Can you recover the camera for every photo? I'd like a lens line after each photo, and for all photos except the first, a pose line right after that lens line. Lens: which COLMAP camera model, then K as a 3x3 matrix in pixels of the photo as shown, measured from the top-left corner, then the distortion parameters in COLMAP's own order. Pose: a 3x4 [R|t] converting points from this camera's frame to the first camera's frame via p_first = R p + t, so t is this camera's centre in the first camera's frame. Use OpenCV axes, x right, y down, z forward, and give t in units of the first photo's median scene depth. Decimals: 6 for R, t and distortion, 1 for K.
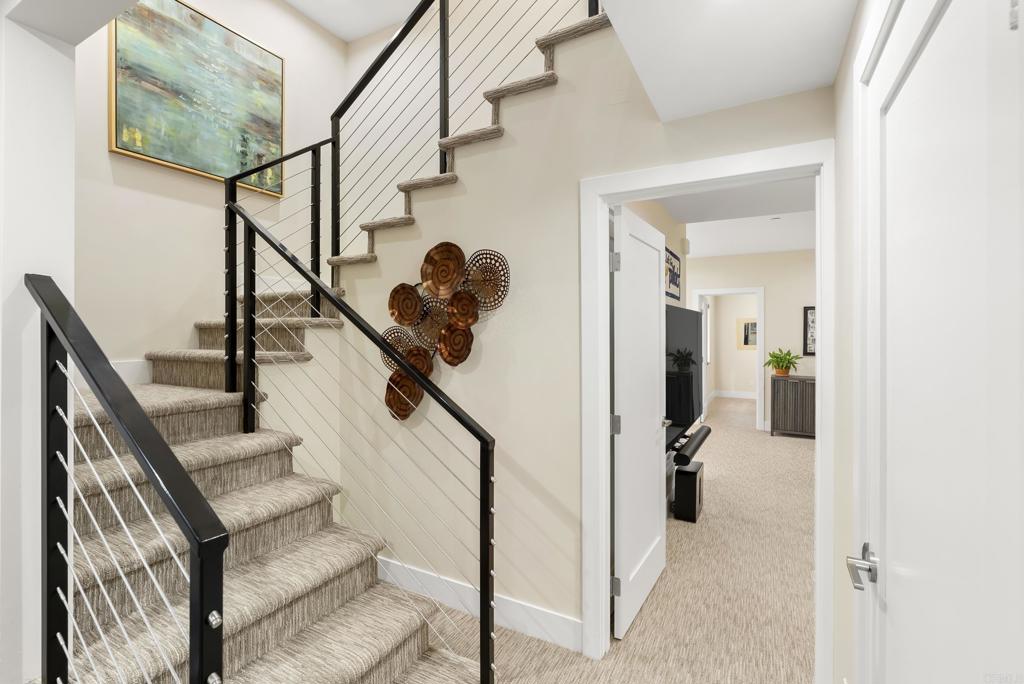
lens RADIAL K [[469.6, 0, 511.5], [0, 469.6, 335.1], [0, 0, 1]] dist [-0.000371, -0.000097]
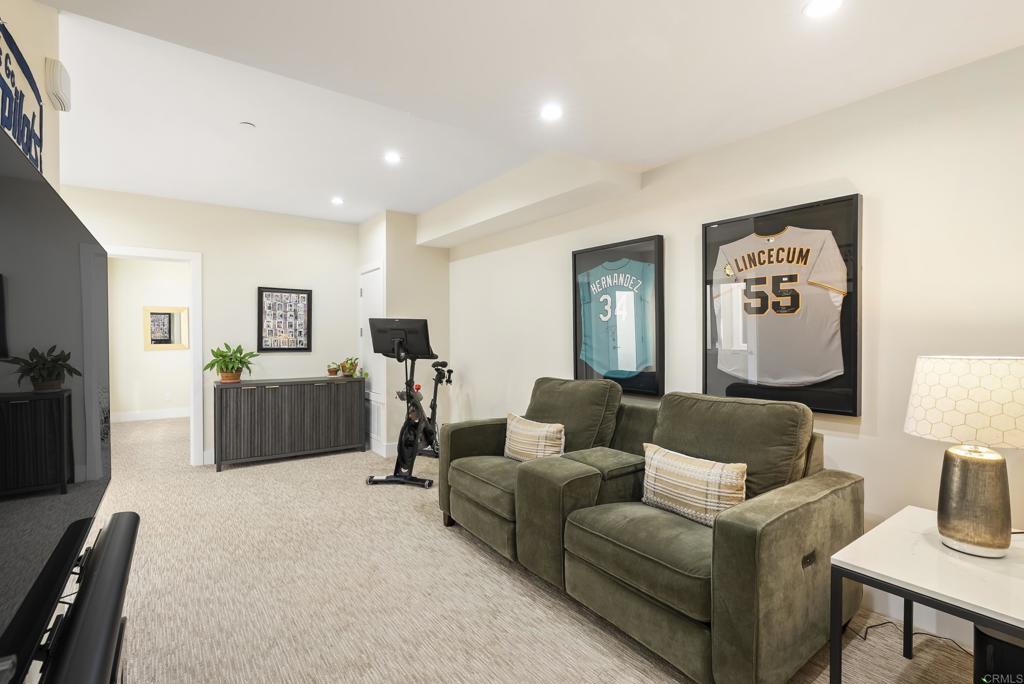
lens RADIAL K [[469.6, 0, 510.9], [0, 469.6, 338.0], [0, 0, 1]] dist [-0.000371, -0.000097]
pose [[0.417717, -0.006076, 0.908557, 0.110979], [0.008737, 0.999958, 0.002671, 0.022390], [-0.908535, 0.006822, 0.417753, 0.322492]]
